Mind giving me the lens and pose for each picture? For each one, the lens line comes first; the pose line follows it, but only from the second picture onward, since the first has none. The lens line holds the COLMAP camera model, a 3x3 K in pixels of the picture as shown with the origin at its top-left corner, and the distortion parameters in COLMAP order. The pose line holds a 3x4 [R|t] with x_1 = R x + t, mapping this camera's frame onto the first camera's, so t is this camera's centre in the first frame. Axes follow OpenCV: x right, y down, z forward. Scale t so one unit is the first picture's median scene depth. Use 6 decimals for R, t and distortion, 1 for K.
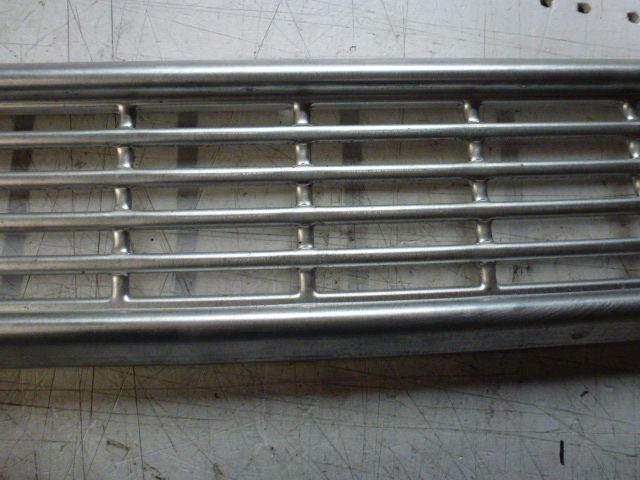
lens RADIAL K [[479.3, 0, 316.8], [0, 479.3, 121.5], [0, 0, 1]] dist [-0.053594, 0.009617]
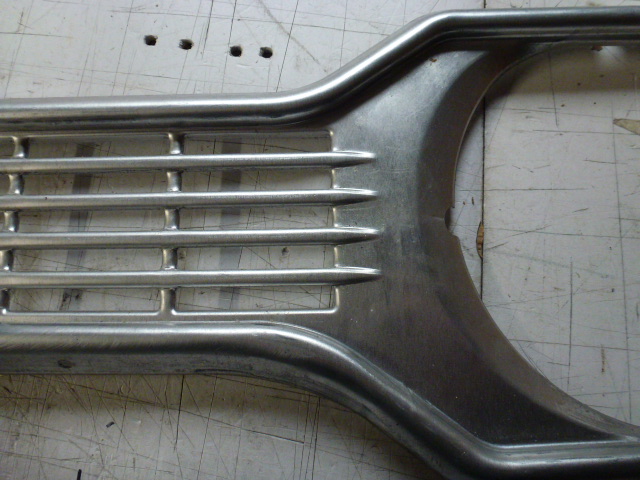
lens RADIAL K [[447.1, 0, 322.2], [0, 447.1, 137.7], [0, 0, 1]] dist [-0.027951, 0.003933]
pose [[0.996751, -0.008536, -0.080095, 0.020917], [0.006839, 0.999747, -0.021441, -0.000316], [0.080258, 0.020823, 0.996557, 0.001210]]
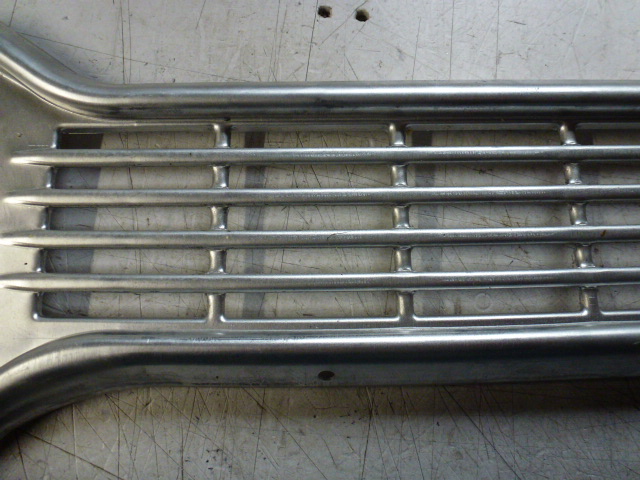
lens RADIAL K [[479.3, 0, 316.8], [0, 479.3, 121.5], [0, 0, 1]] dist [-0.053594, 0.009617]
pose [[0.999108, 0.006554, -0.041718, -0.552509], [-0.008445, 0.998938, -0.045299, 0.009118], [0.041377, 0.045611, 0.998102, -0.028360]]
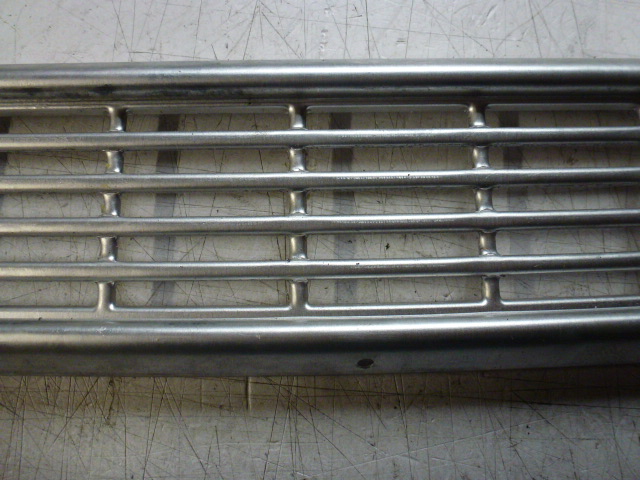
lens RADIAL K [[504.0, 0, 320.4], [0, 504.0, 125.8], [0, 0, 1]] dist [-0.057187, 0.003641]
pose [[0.999344, 0.003884, -0.036010, -0.329832], [-0.003834, 0.999992, 0.001467, 0.005652], [0.036015, -0.001328, 0.999350, -0.018439]]
